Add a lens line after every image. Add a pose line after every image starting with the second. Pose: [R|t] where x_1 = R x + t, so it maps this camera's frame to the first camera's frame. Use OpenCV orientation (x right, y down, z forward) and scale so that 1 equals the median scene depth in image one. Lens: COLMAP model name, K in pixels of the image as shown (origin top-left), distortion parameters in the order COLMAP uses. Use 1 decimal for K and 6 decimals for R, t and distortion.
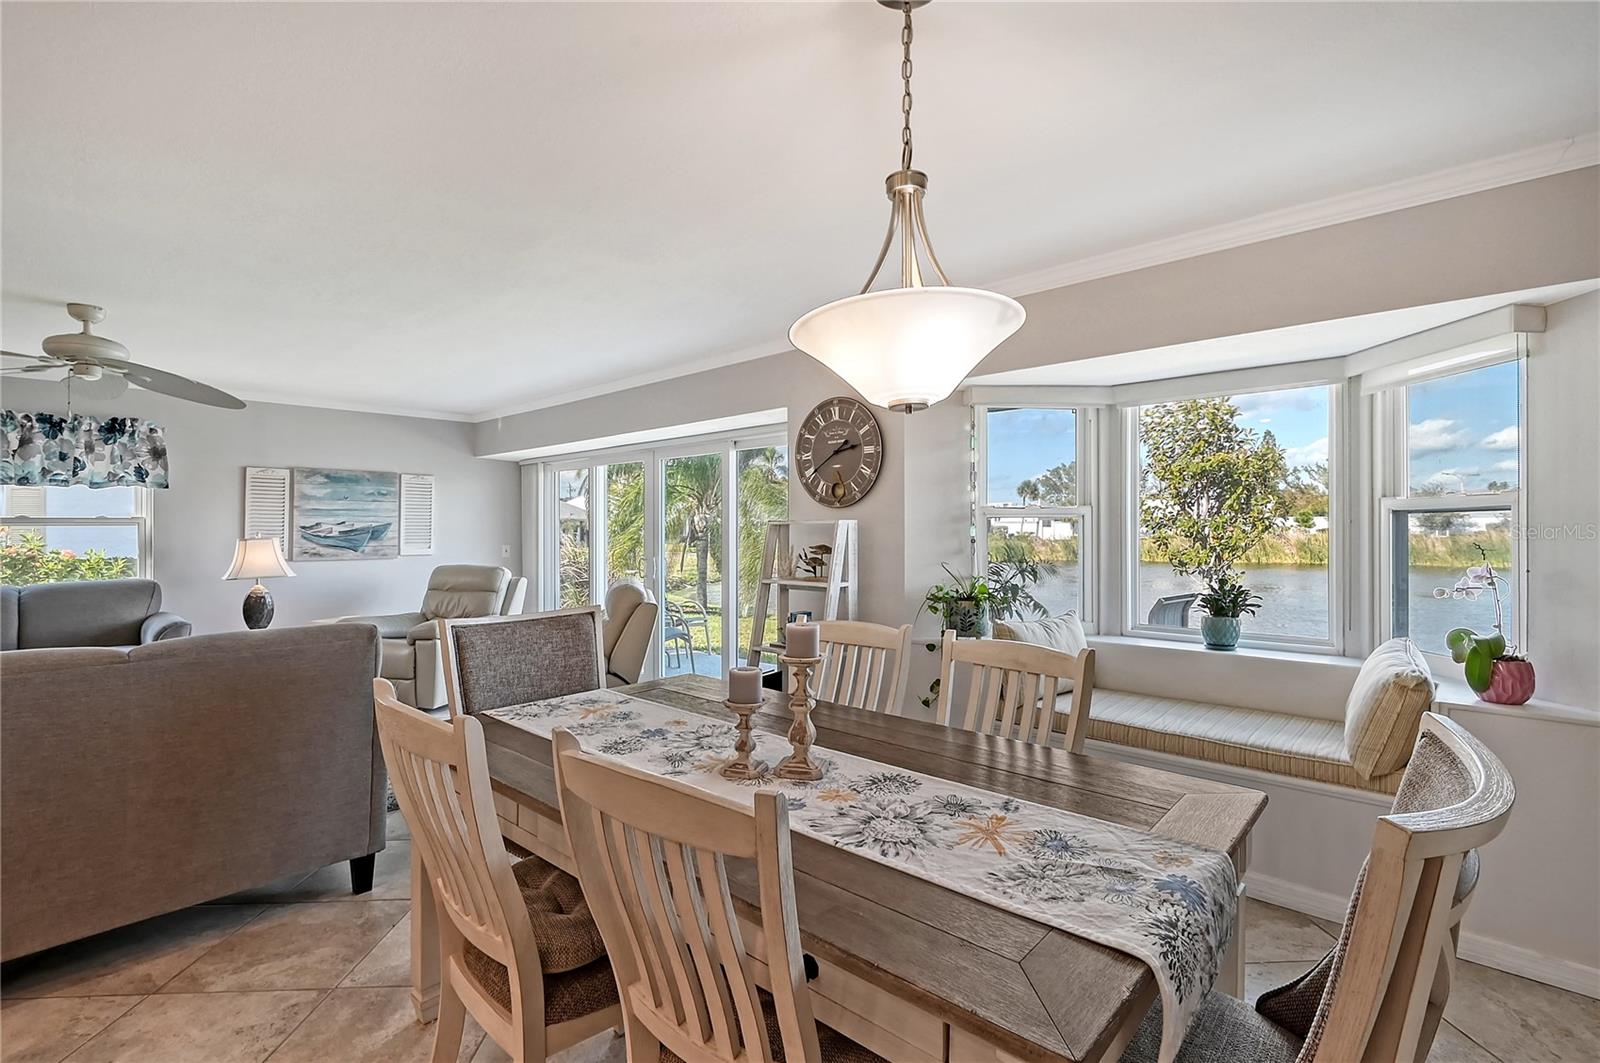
lens RADIAL K [[721.2, 0, 798.2], [0, 721.2, 515.9], [0, 0, 1]] dist [0.001575, -0.006806]
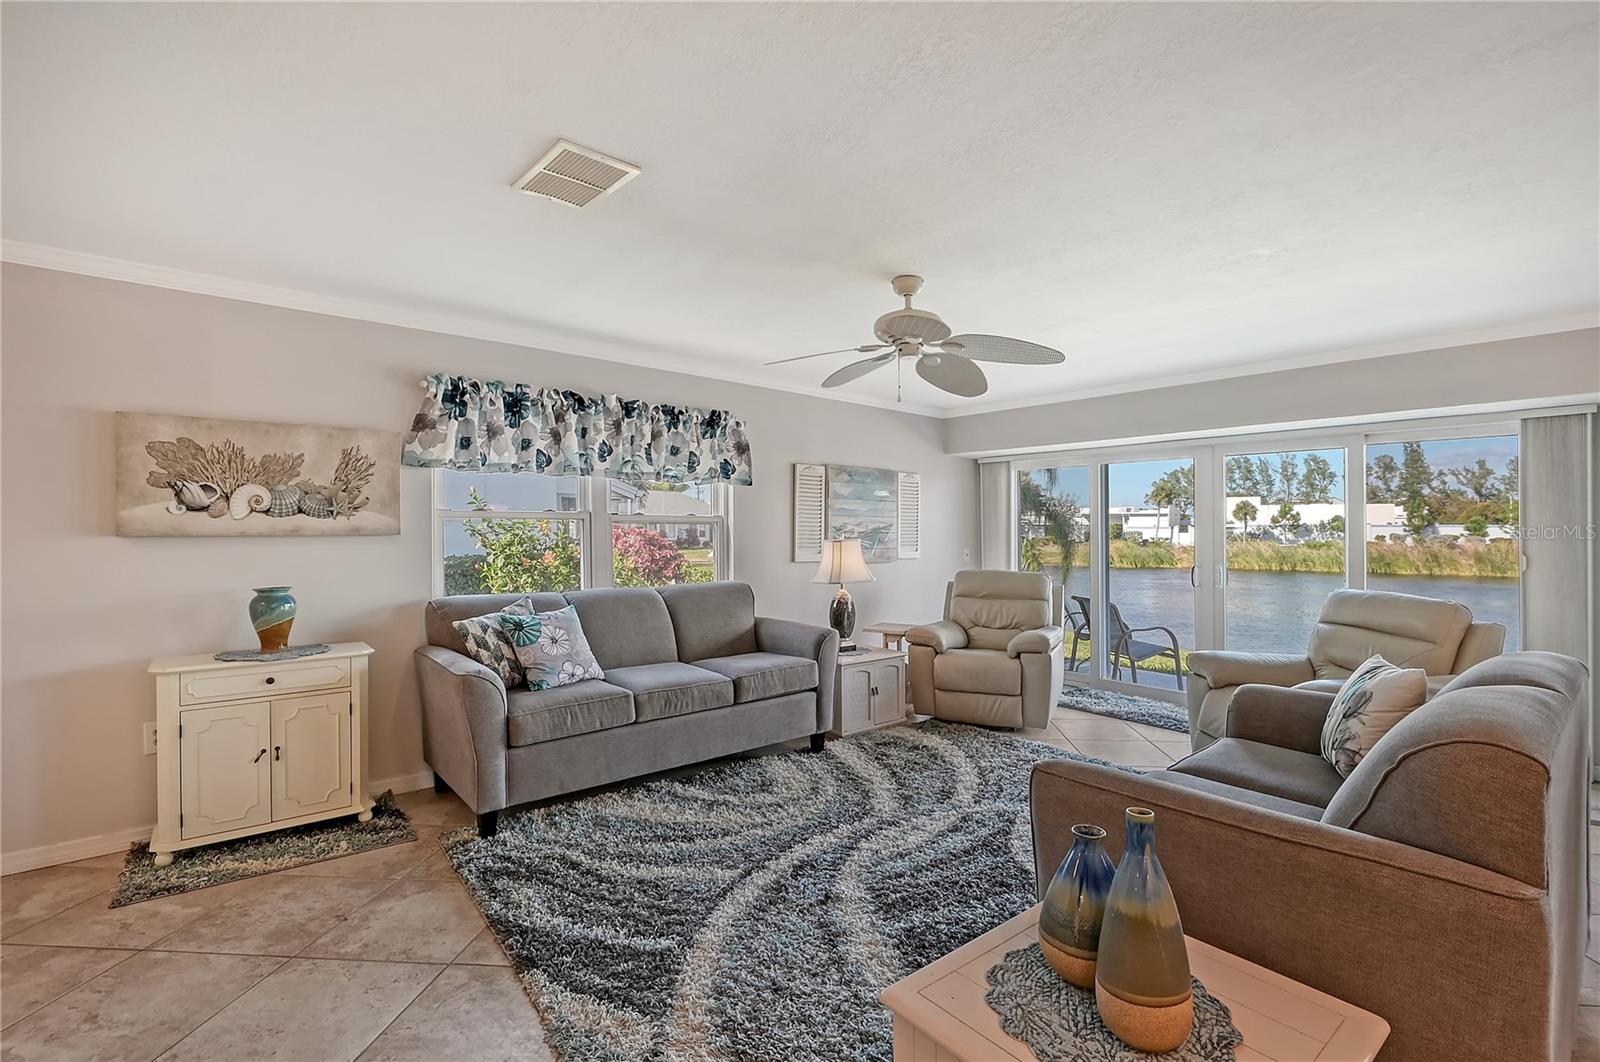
lens RADIAL K [[721.2, 0, 832.9], [0, 721.2, 525.9], [0, 0, 1]] dist [0.001575, -0.006806]
pose [[0.995497, 0.009028, -0.094366, -0.922597], [-0.008122, 0.999917, 0.009987, 0.005801], [0.094449, -0.009176, 0.995487, 0.099229]]
